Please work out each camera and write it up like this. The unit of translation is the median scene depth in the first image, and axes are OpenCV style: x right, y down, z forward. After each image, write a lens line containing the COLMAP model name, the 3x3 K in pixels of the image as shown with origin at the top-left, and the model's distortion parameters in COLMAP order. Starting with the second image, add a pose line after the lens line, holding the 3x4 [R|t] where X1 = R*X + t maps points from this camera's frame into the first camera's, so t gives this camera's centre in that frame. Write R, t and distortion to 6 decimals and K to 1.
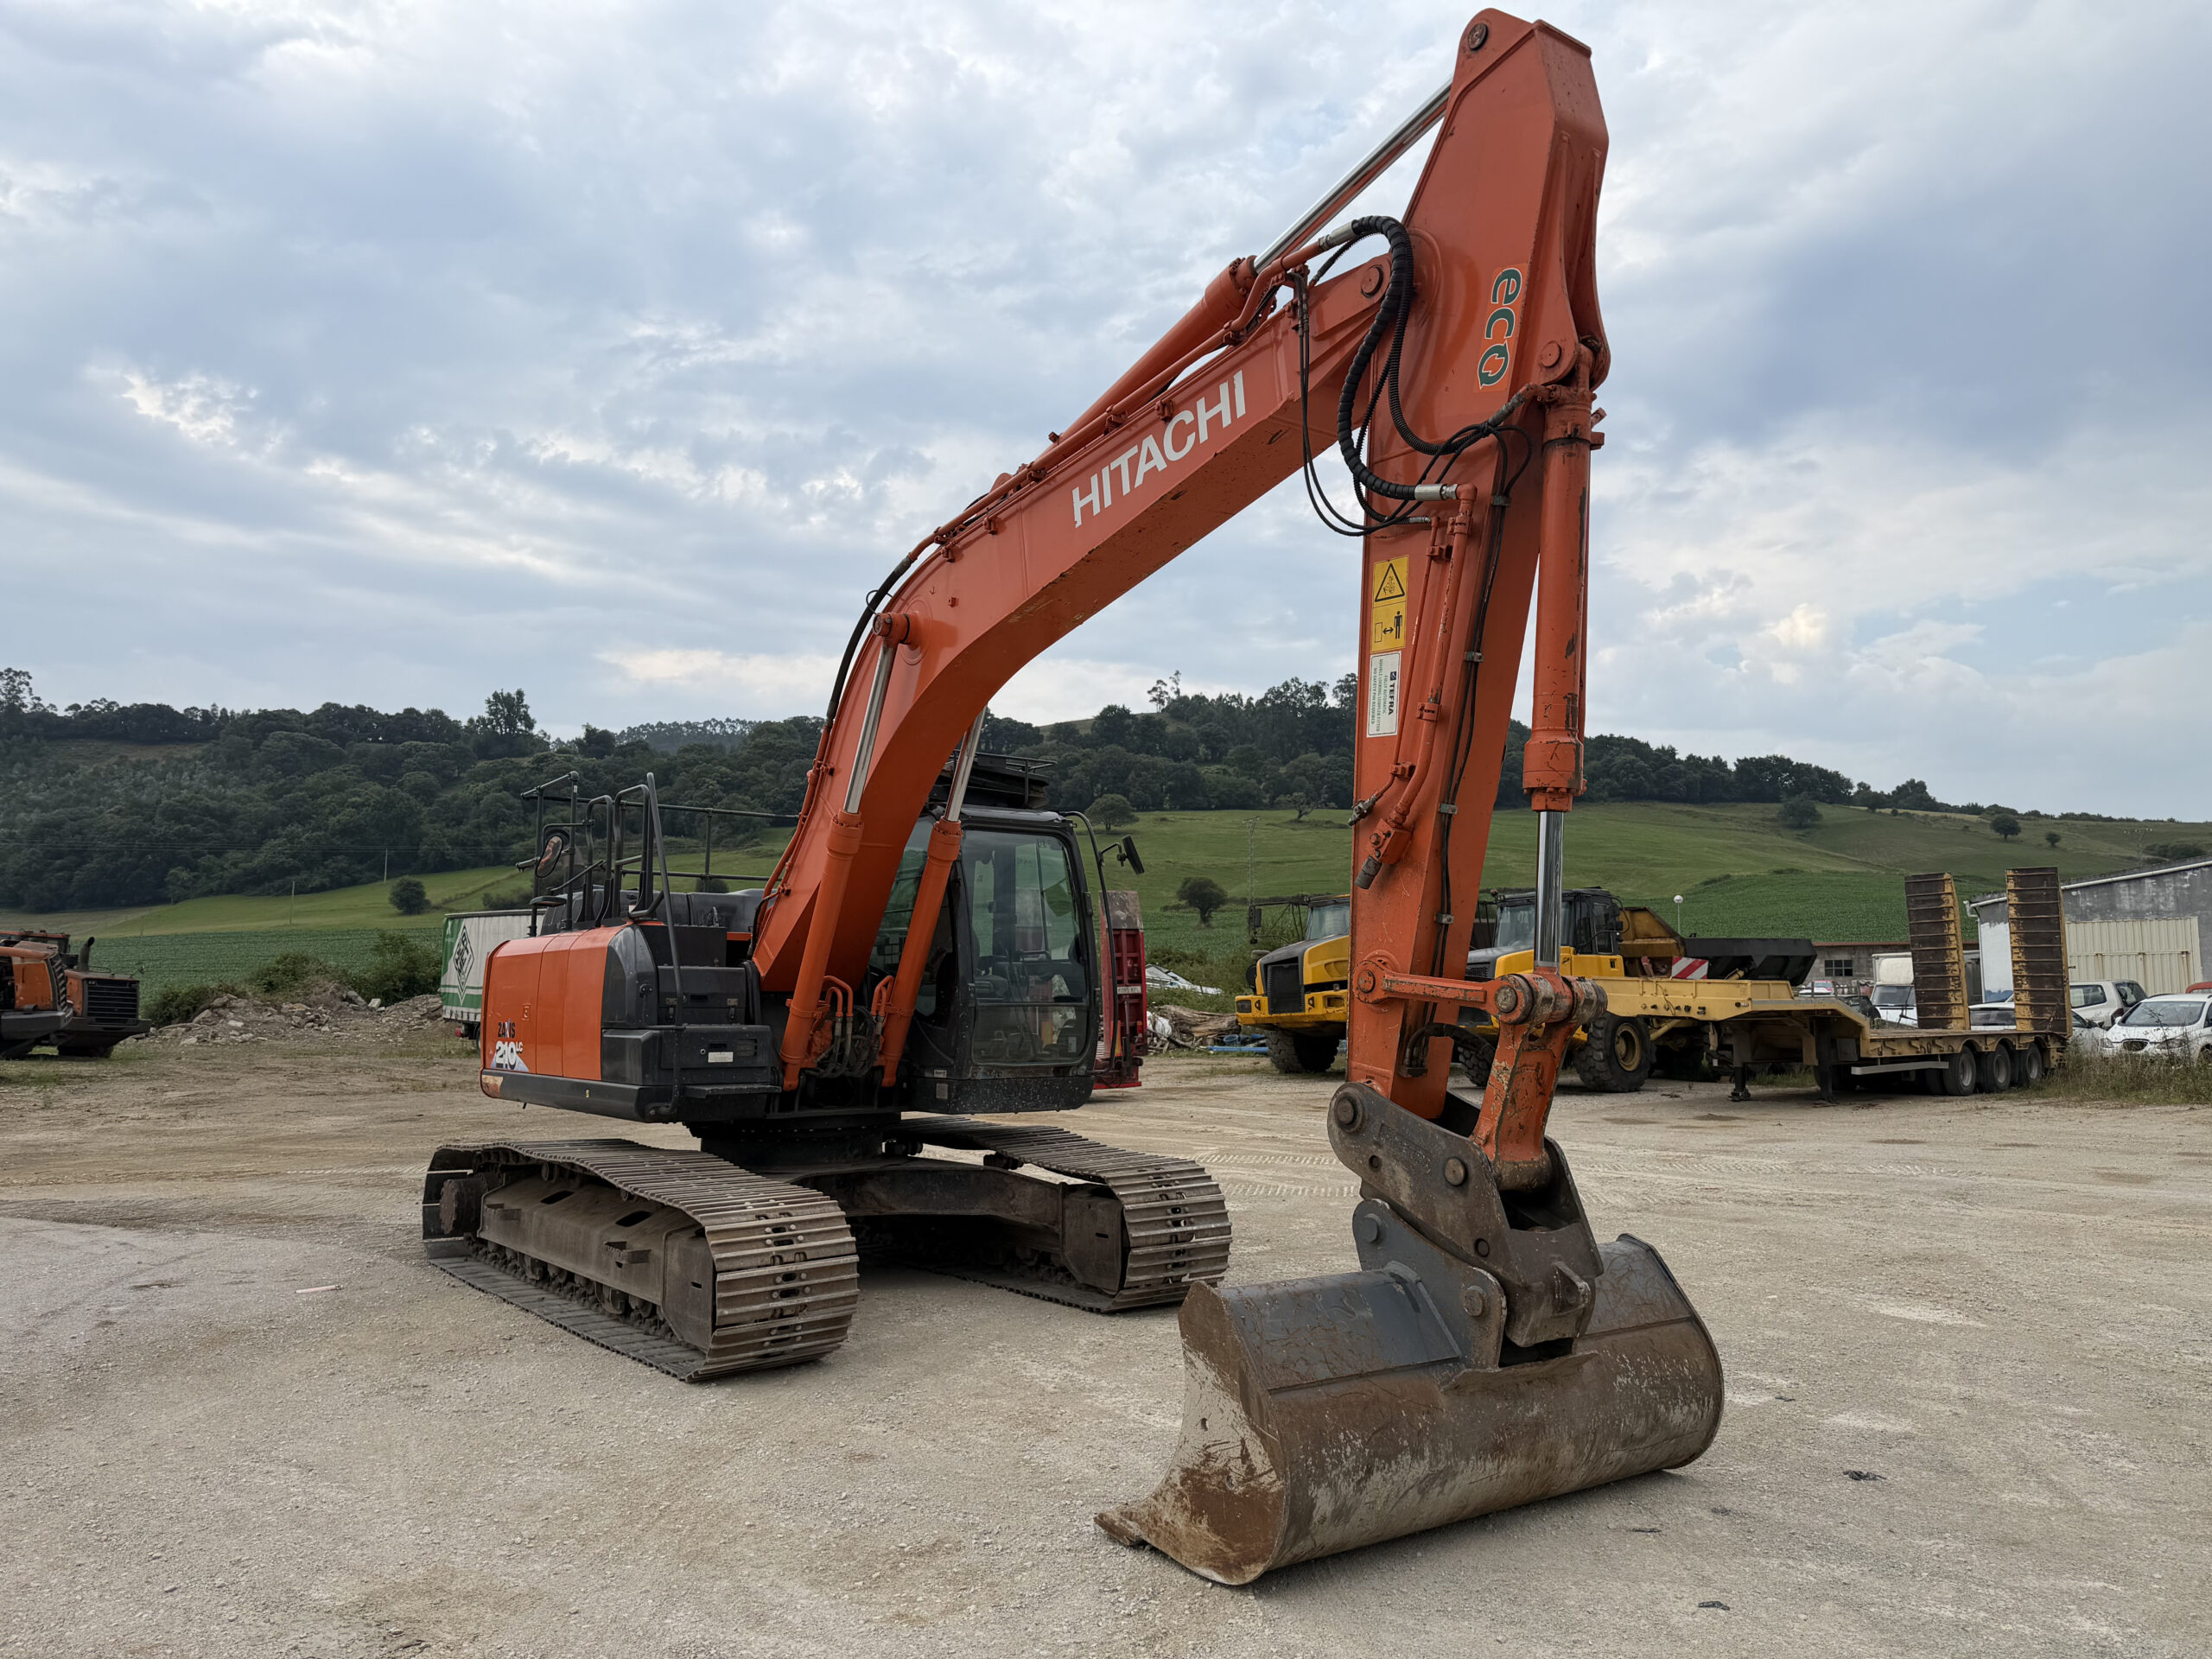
lens RADIAL K [[1540.1, 0, 1122.4], [0, 1540.1, 823.9], [0, 0, 1]] dist [0.052271, -0.072655]
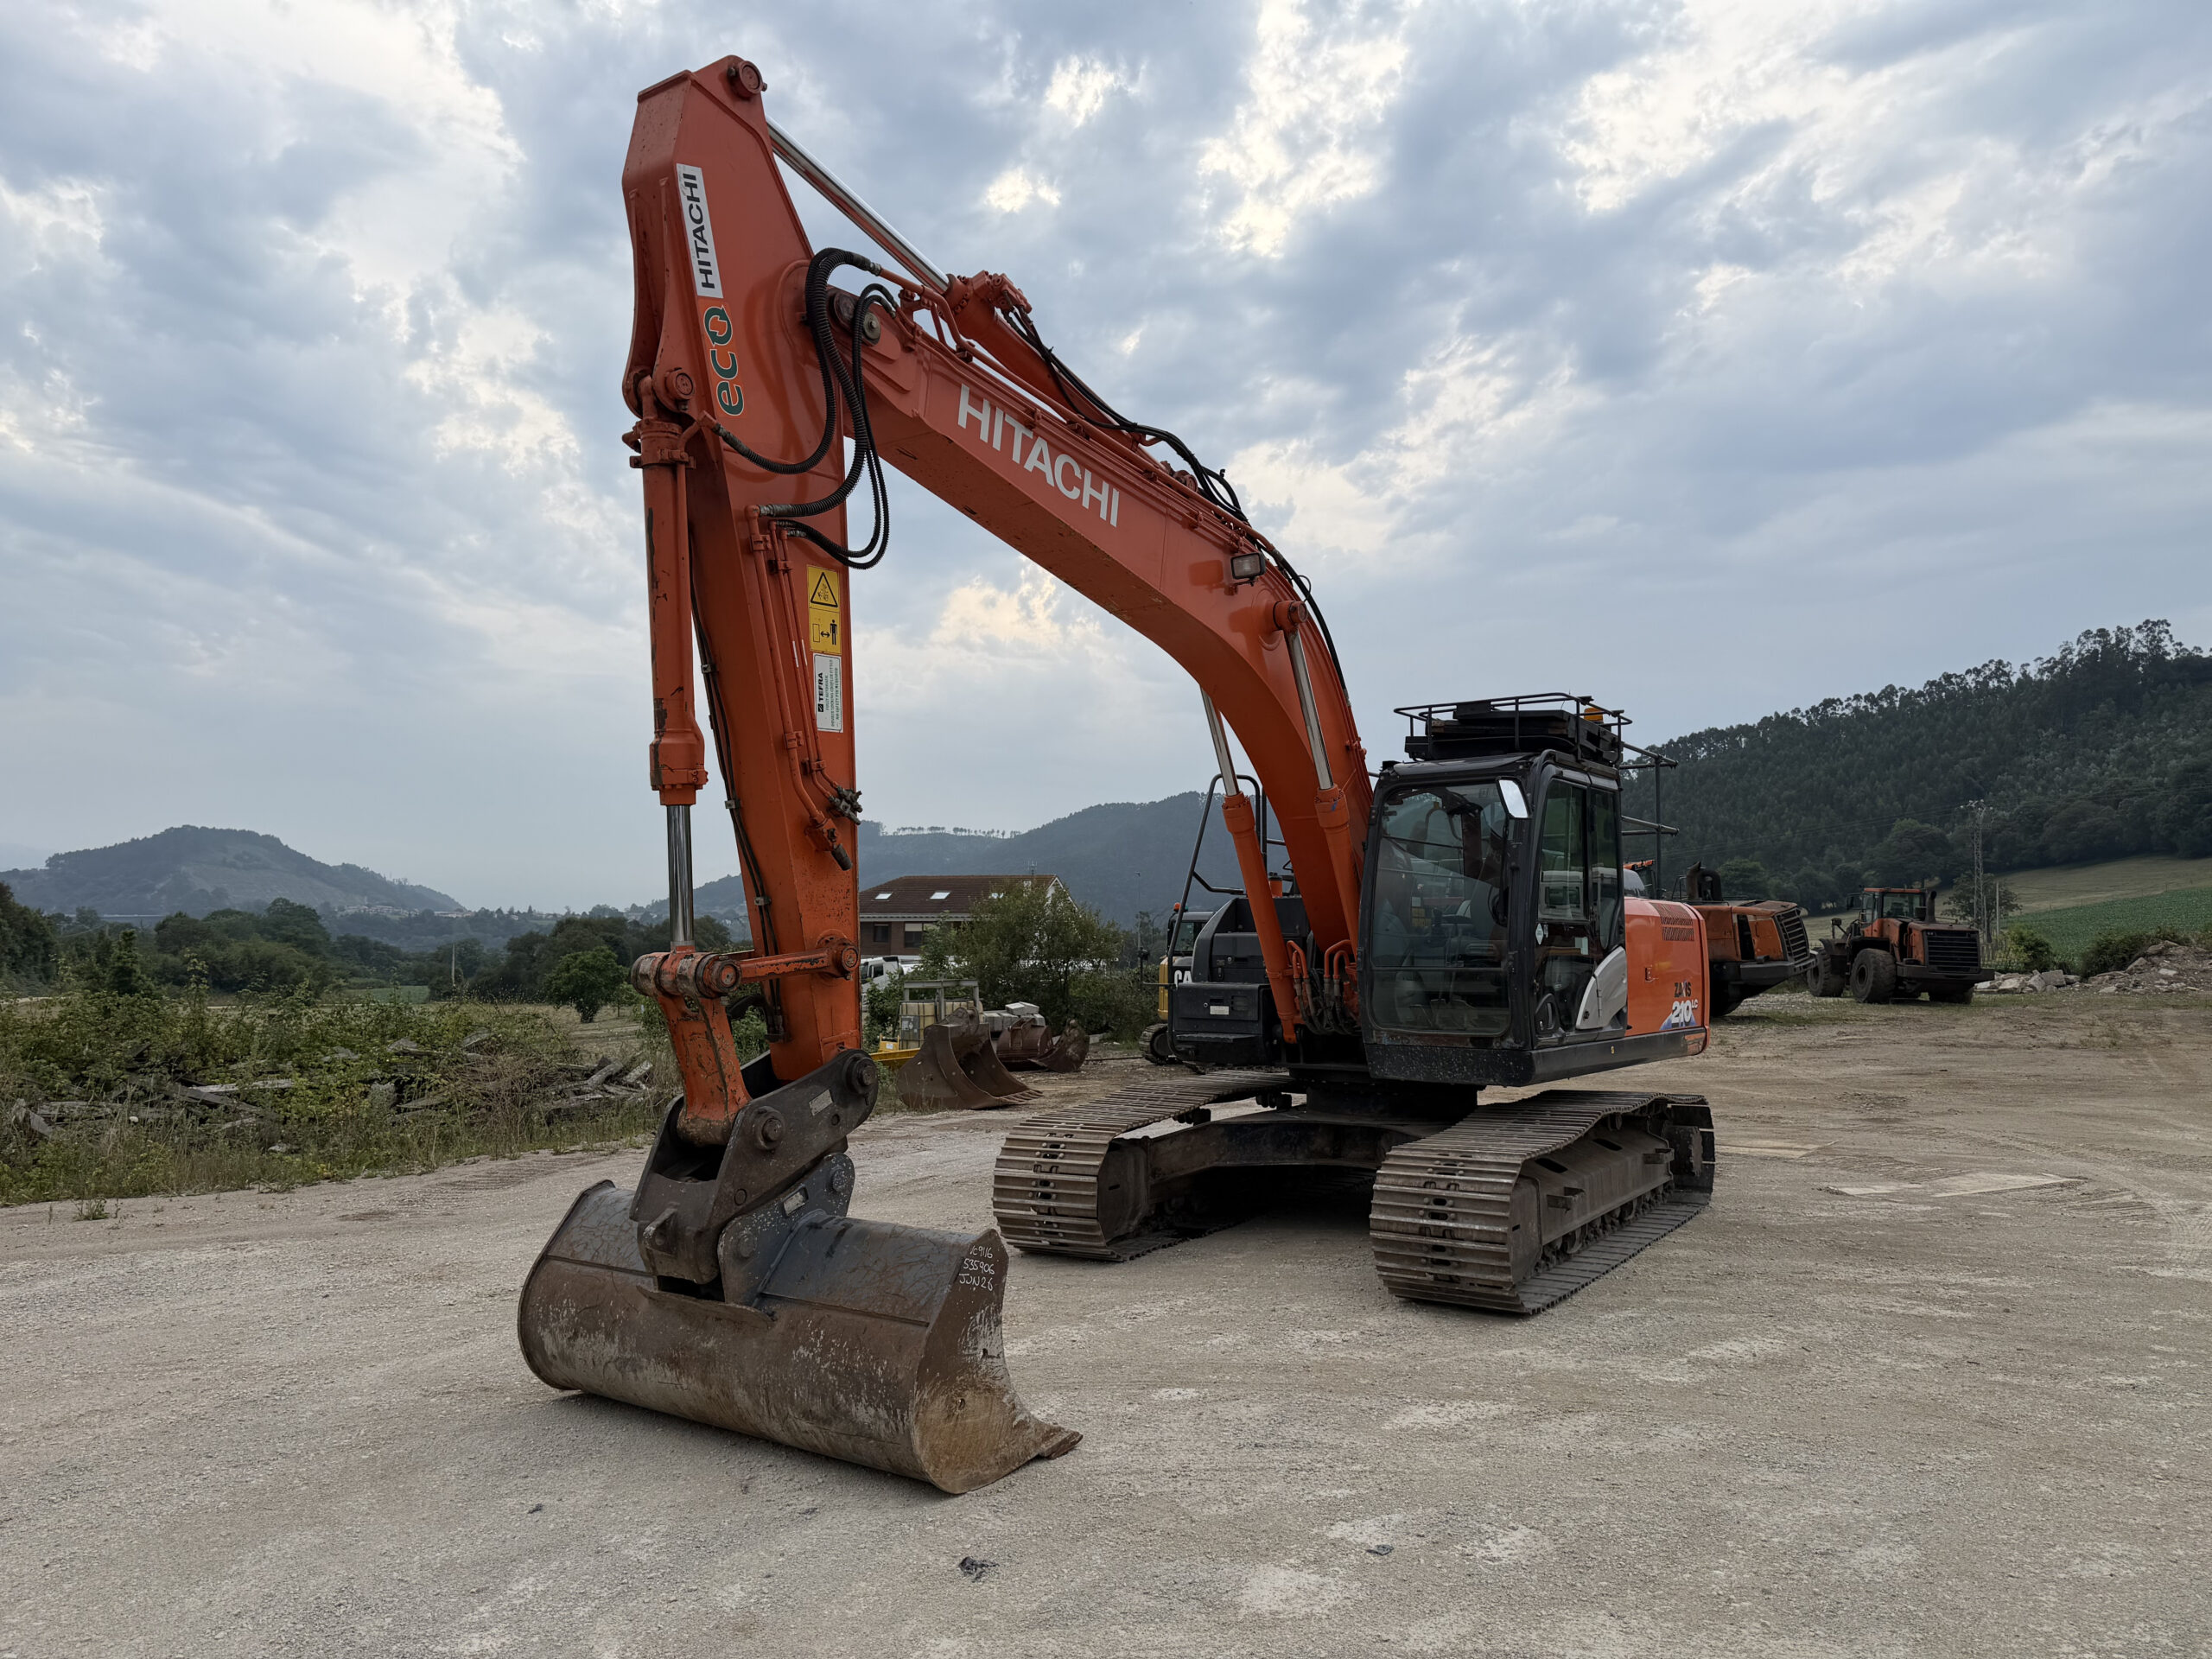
lens RADIAL K [[1540.1, 0, 1087.3], [0, 1540.1, 878.9], [0, 0, 1]] dist [0.052271, -0.072655]
pose [[0.329827, -0.045929, -0.942923, 0.311004], [0.111624, 0.993706, -0.009357, 0.019864], [0.937419, -0.102166, 0.332878, 0.203161]]
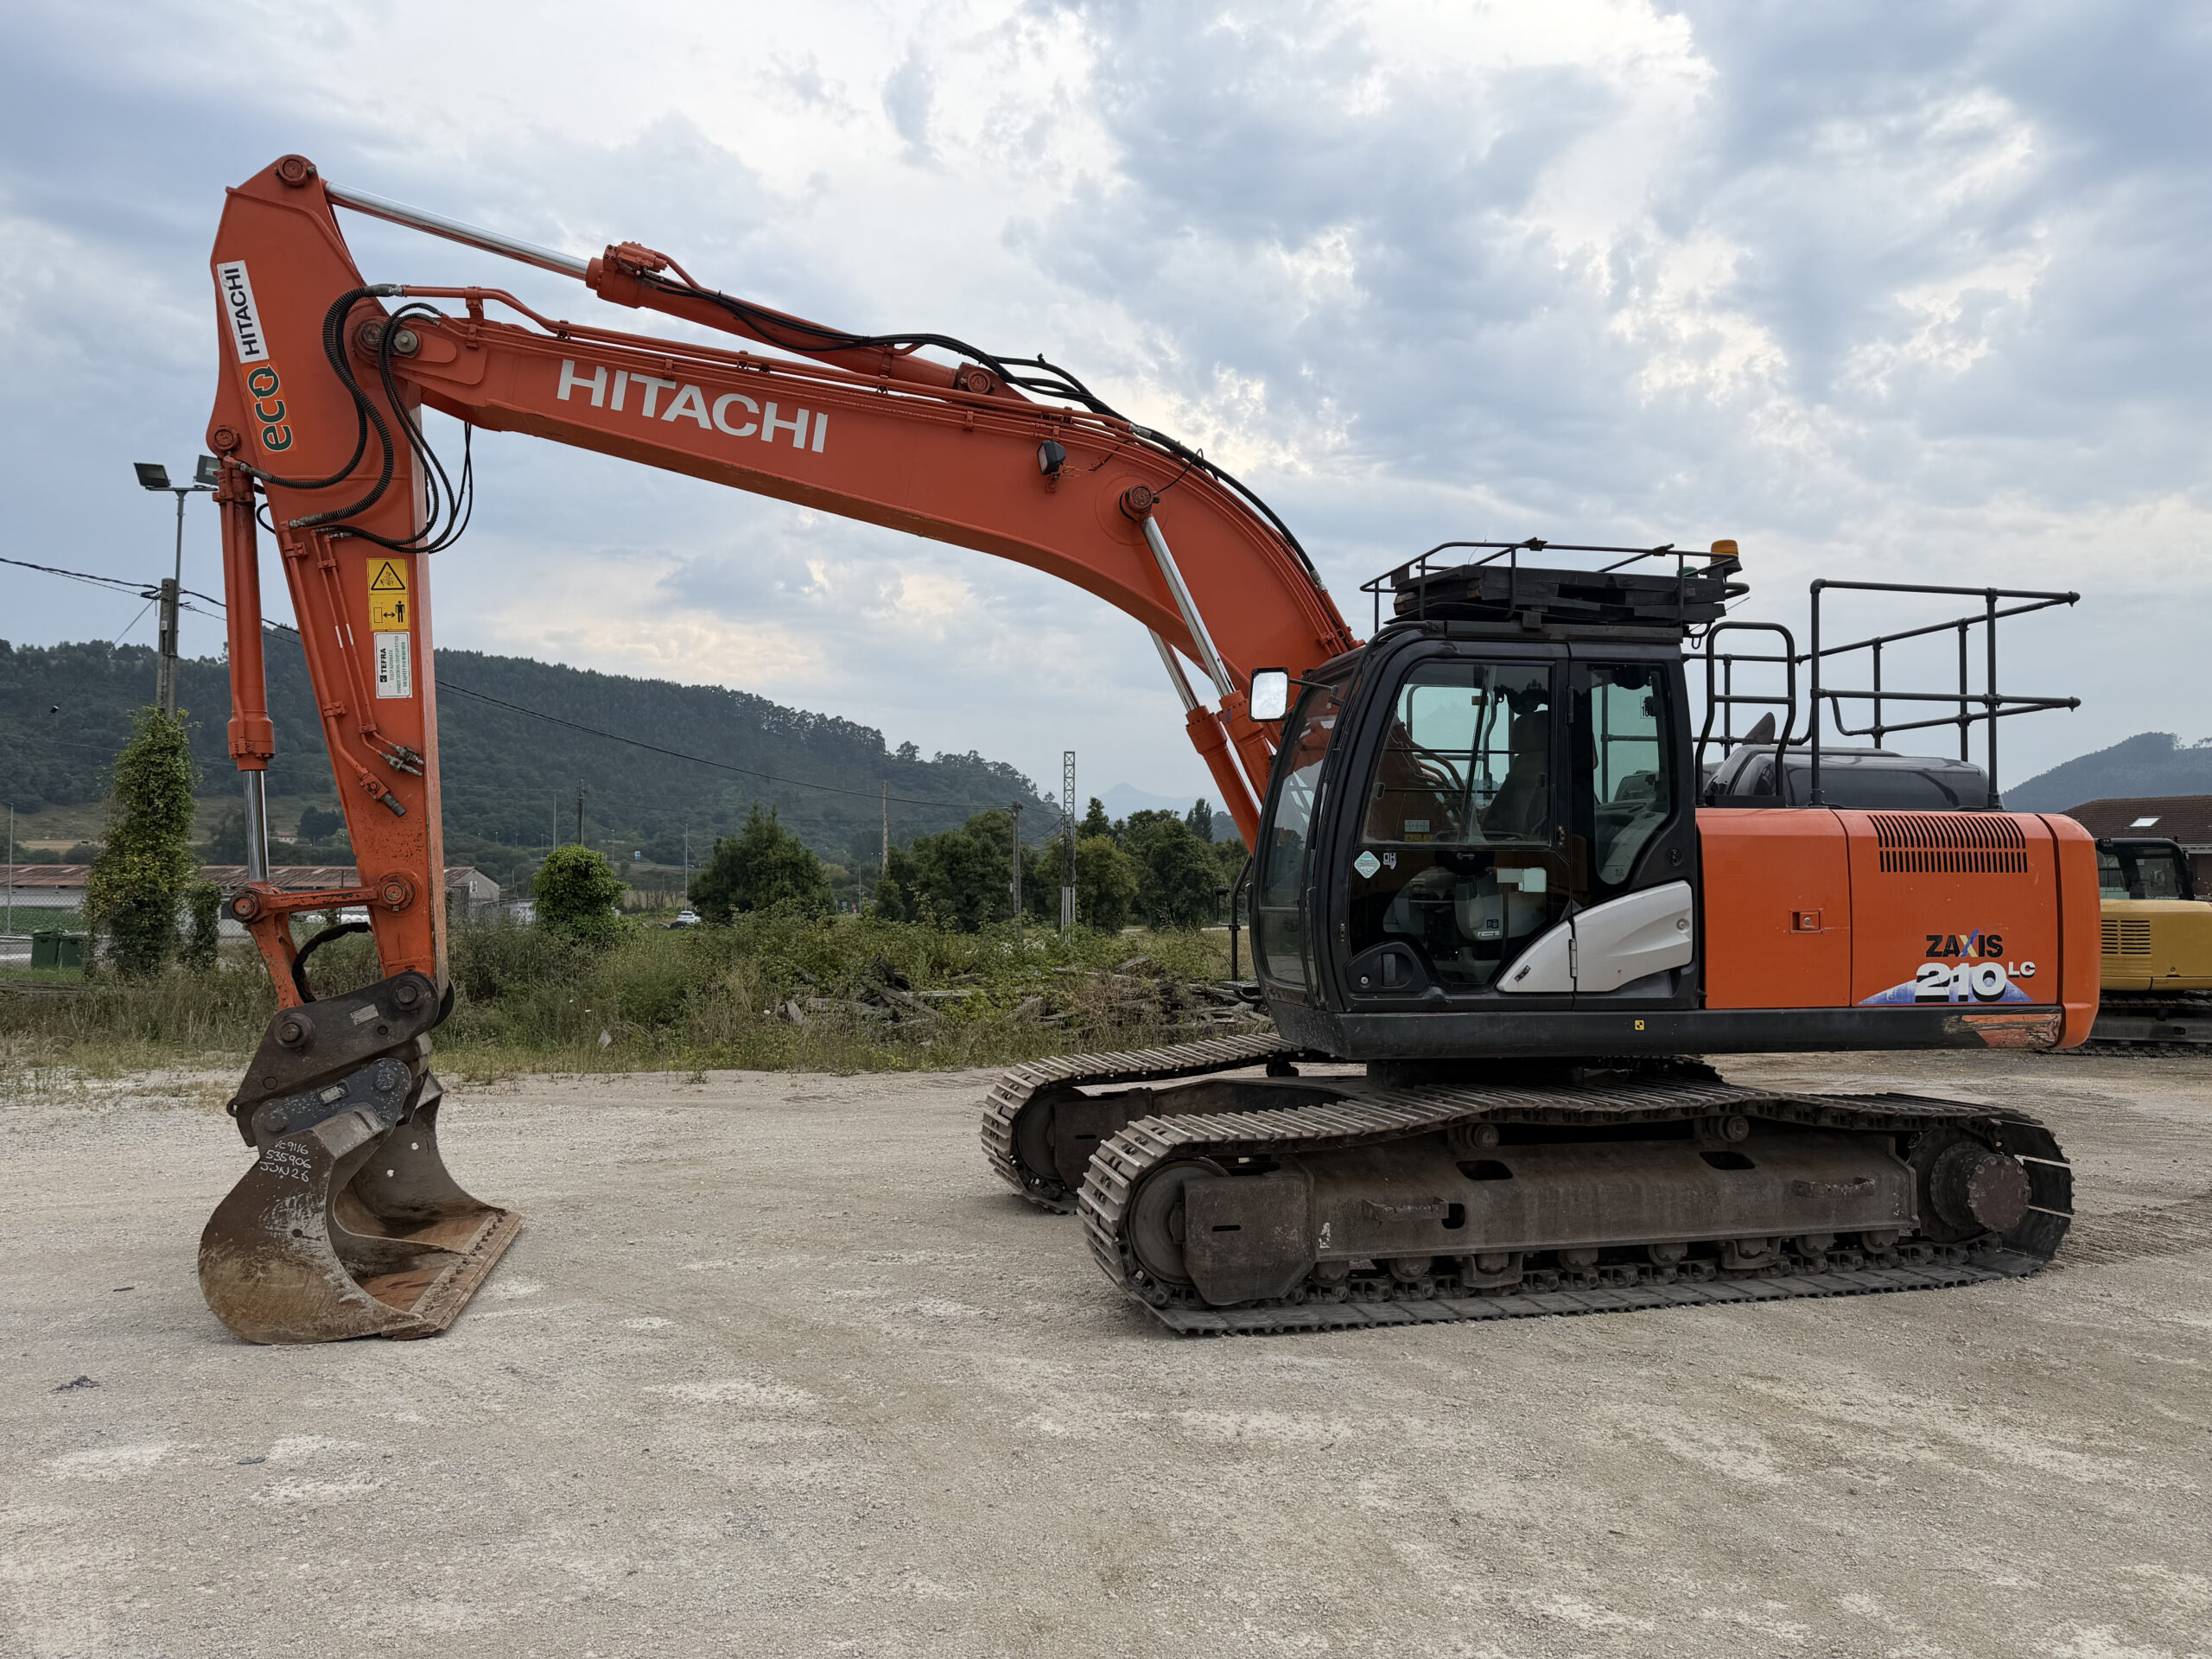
lens RADIAL K [[1540.1, 0, 1097.4], [0, 1540.1, 877.6], [0, 0, 1]] dist [0.052271, -0.072655]
pose [[-0.402702, -0.008967, -0.915287, 0.275716], [0.107391, 0.992583, -0.056973, 0.055690], [0.909010, -0.121237, -0.398752, 0.500150]]
